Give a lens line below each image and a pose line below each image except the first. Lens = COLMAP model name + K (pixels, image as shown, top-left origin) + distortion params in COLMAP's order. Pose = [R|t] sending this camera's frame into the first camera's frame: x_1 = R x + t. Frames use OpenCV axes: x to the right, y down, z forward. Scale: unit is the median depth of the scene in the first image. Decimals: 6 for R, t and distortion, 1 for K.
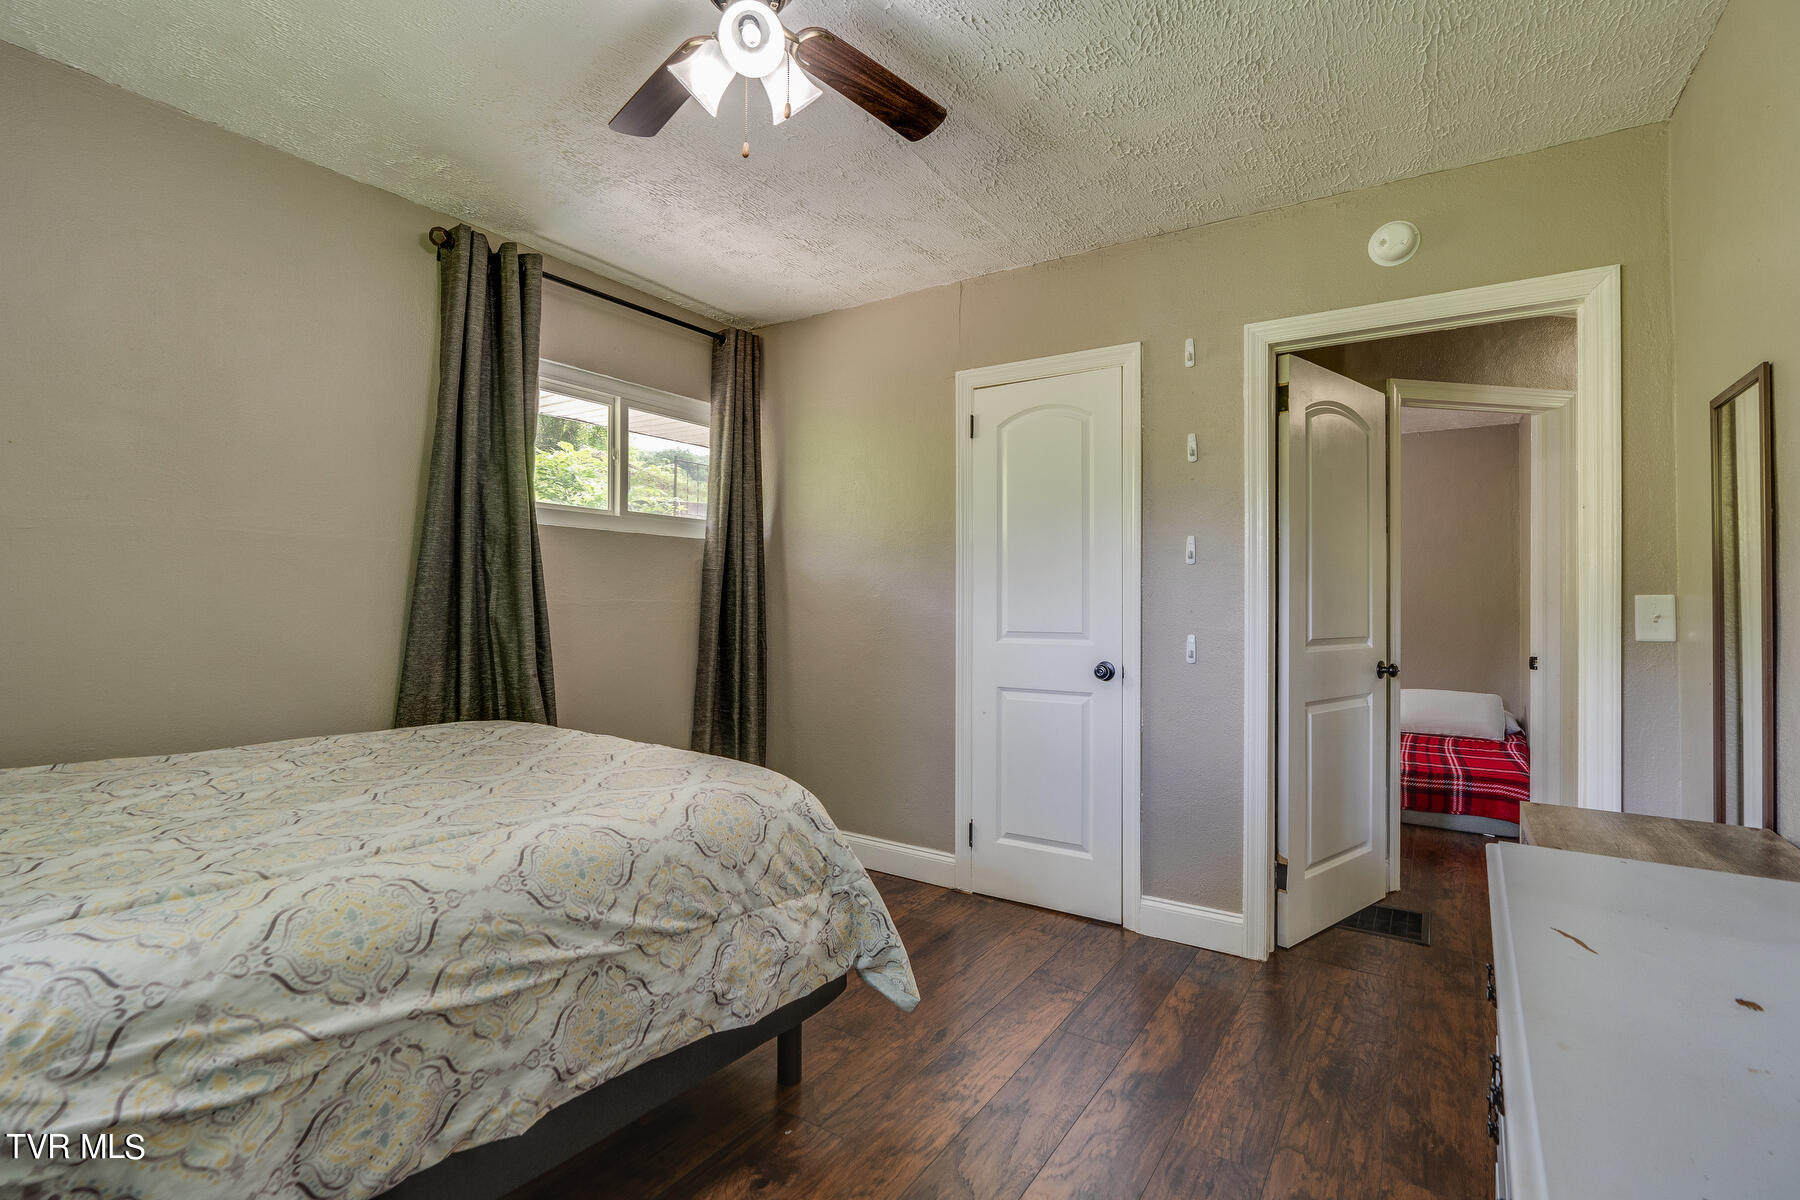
lens RADIAL K [[818.3, 0, 906.7], [0, 818.3, 595.6], [0, 0, 1]] dist [-0.002048, 0.000110]
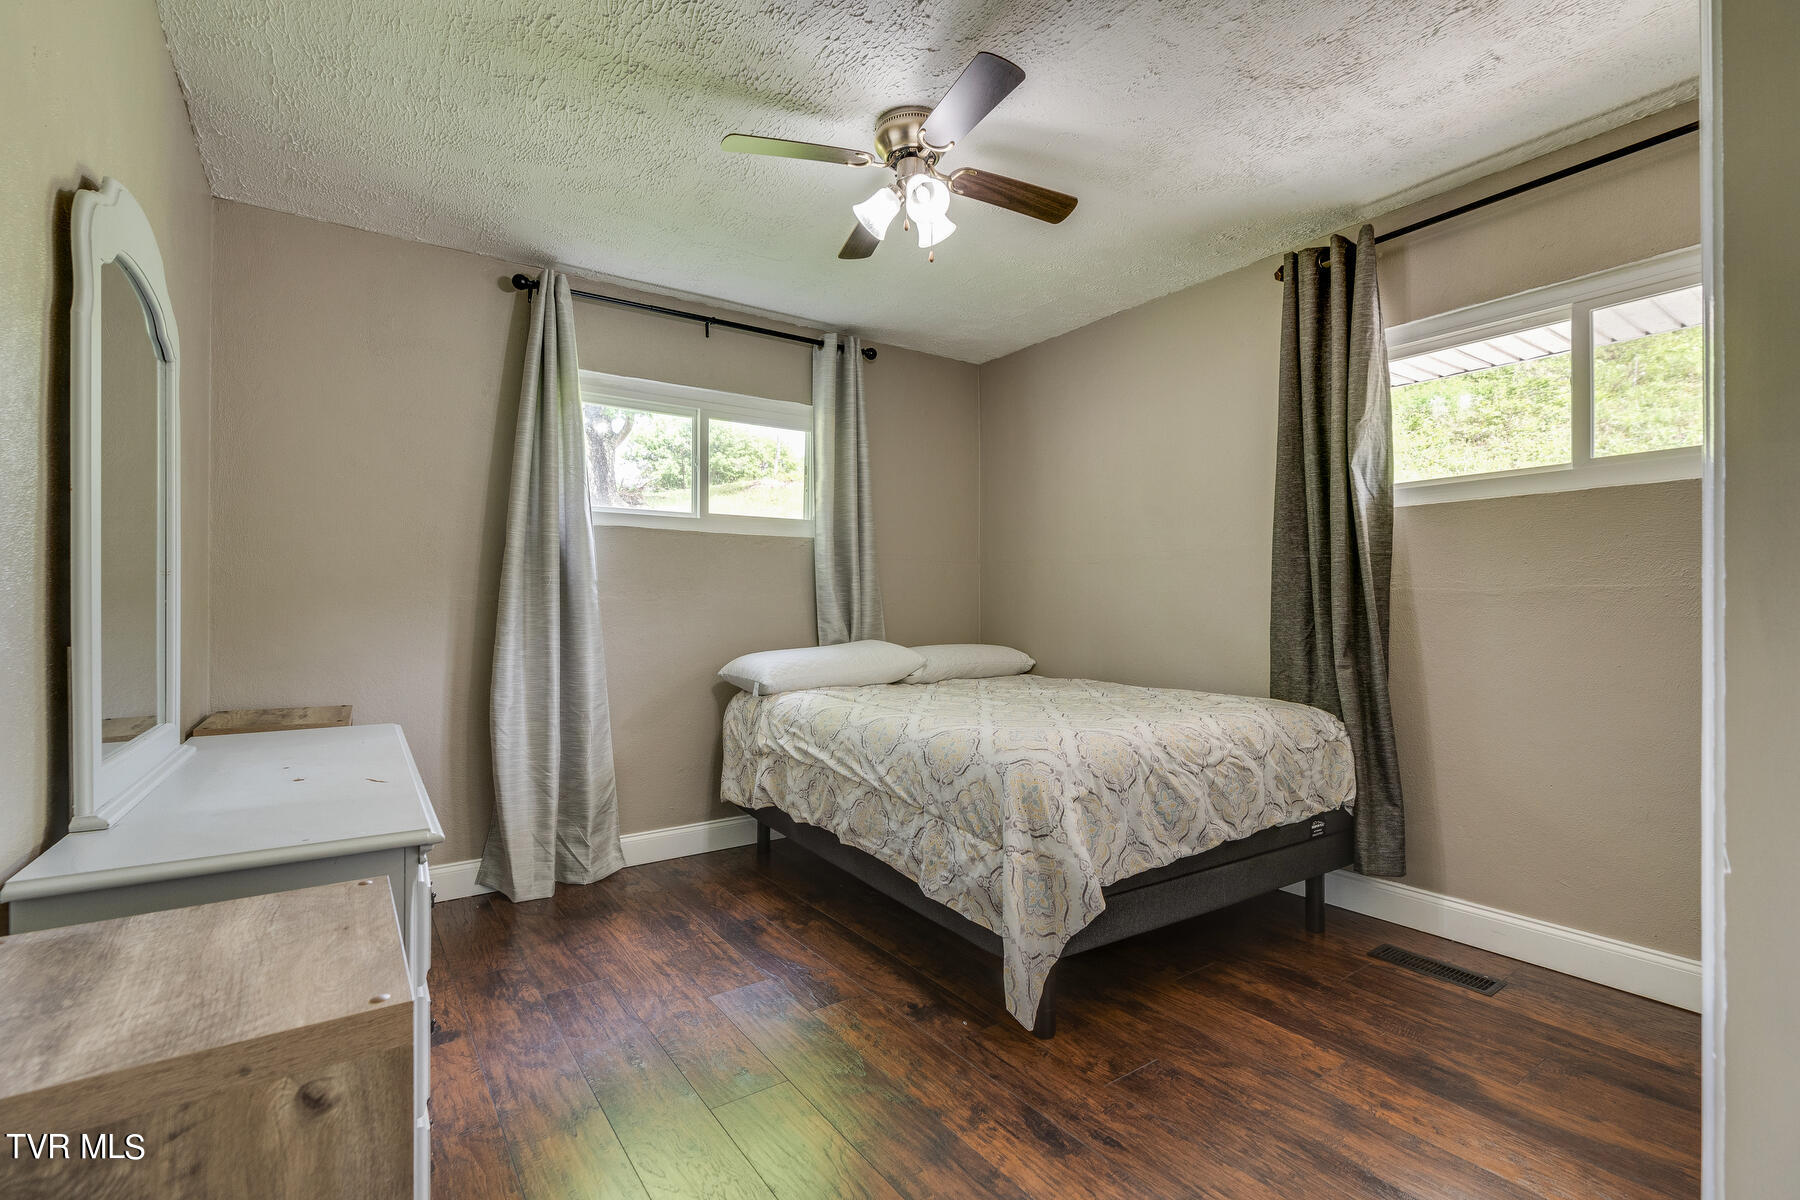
lens RADIAL K [[818.3, 0, 905.1], [0, 818.3, 610.0], [0, 0, 1]] dist [-0.002048, 0.000110]
pose [[-0.359328, -0.004987, -0.933198, 1.225738], [0.009653, 0.999912, -0.009060, 0.065762], [0.933161, -0.012263, -0.359248, 1.630806]]
